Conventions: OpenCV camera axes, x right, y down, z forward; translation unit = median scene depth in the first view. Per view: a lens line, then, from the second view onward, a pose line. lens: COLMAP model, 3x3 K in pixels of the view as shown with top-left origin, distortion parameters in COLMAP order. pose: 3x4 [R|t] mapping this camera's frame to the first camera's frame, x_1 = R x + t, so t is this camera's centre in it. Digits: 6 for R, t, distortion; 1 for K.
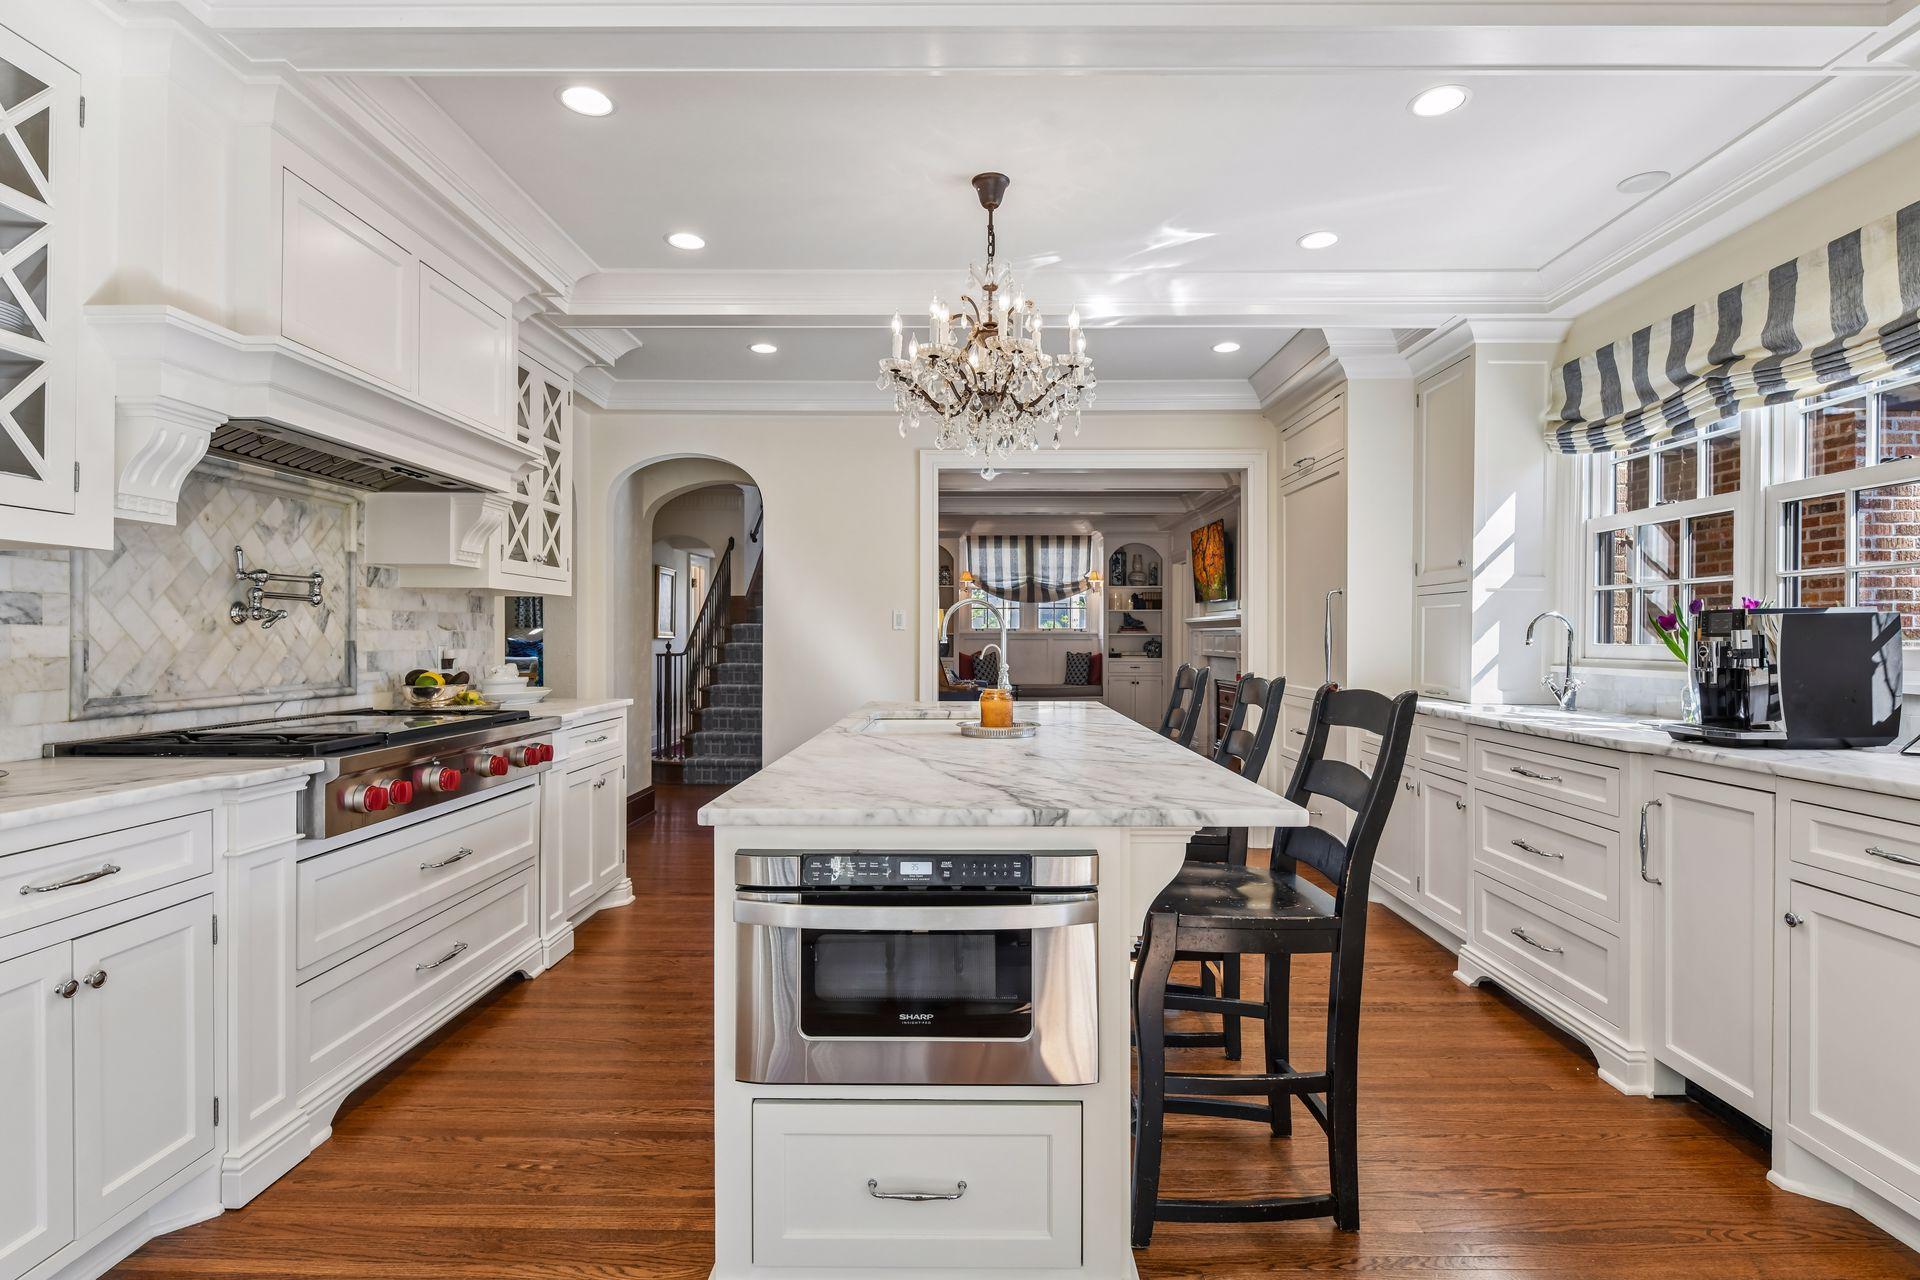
lens RADIAL K [[964.4, 0, 953.8], [0, 964.4, 637.1], [0, 0, 1]] dist [-0.003519, -0.001688]
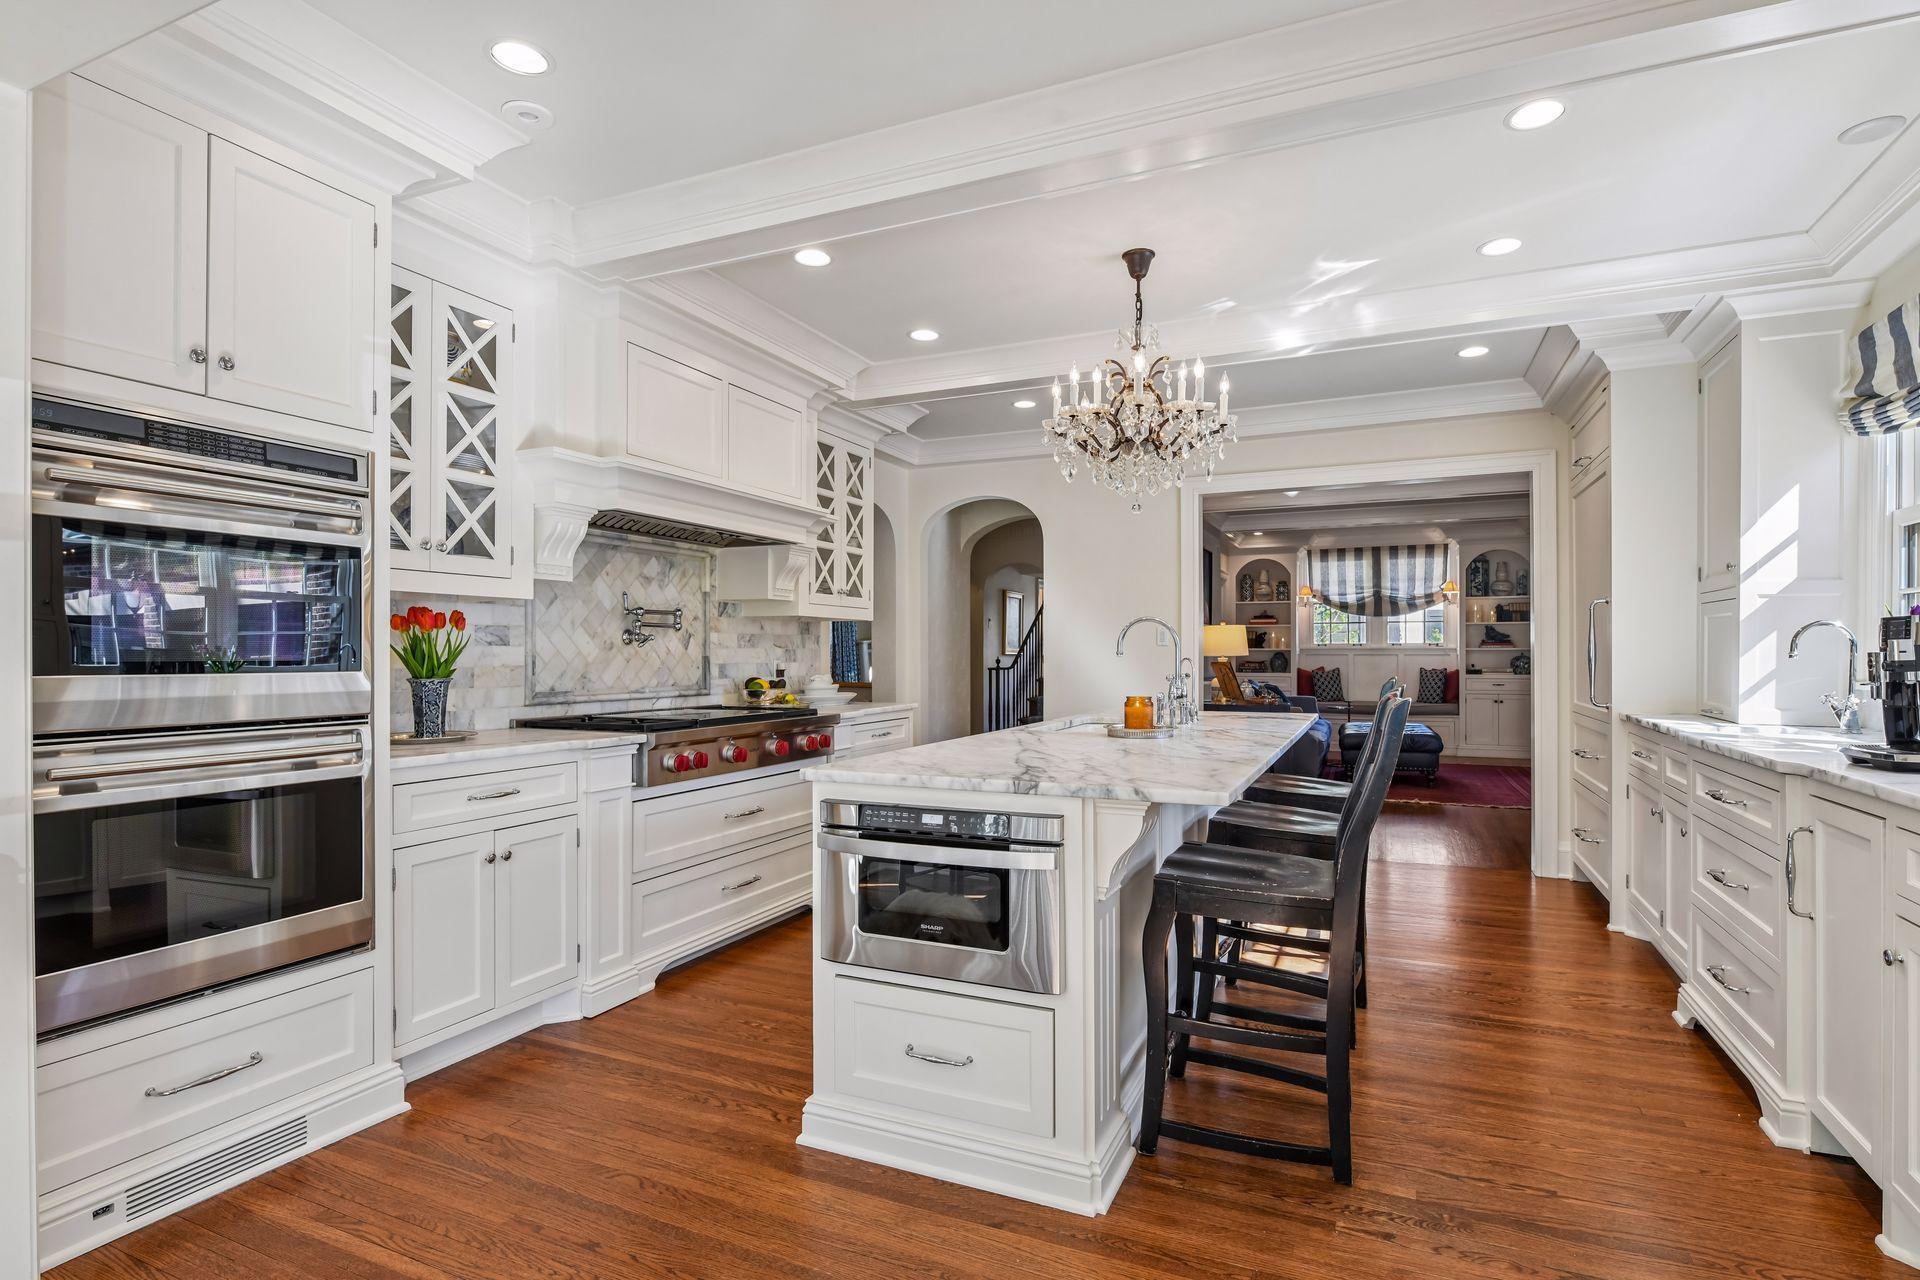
lens RADIAL K [[945.8, 0, 961.5], [0, 945.8, 650.2], [0, 0, 1]] dist [-0.001501, -0.000932]
pose [[0.916544, -0.004578, -0.399908, 0.268017], [0.003121, 0.999986, -0.004294, 0.002802], [0.399922, 0.002688, 0.916545, -0.107978]]
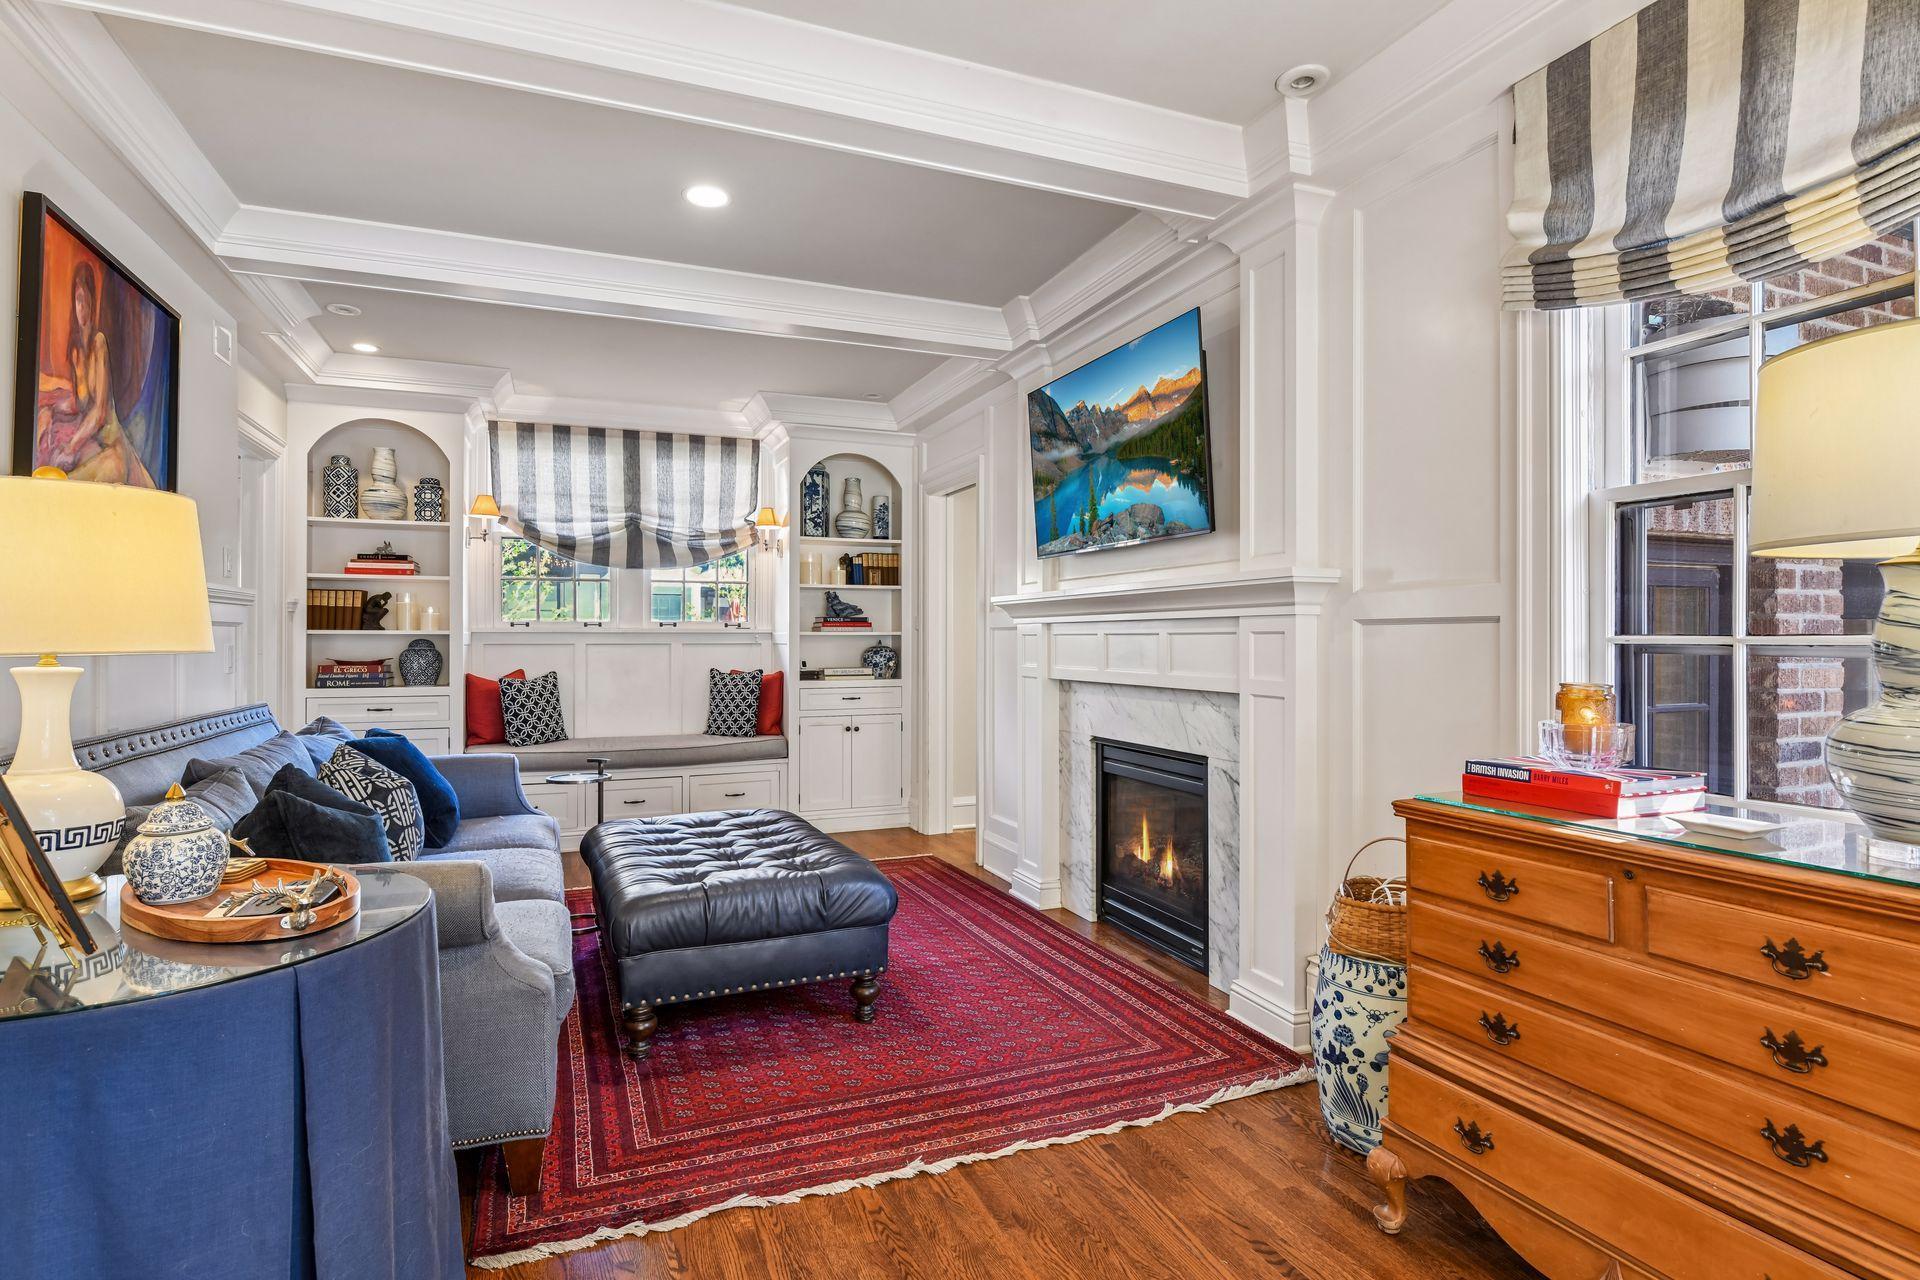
lens RADIAL K [[964.4, 0, 953.8], [0, 964.4, 637.1], [0, 0, 1]] dist [-0.003519, -0.001688]
pose [[0.920472, -0.001069, 0.390806, 0.134492], [0.002945, 0.999987, -0.004201, 0.004553], [-0.390797, 0.005017, 0.920463, 1.732066]]
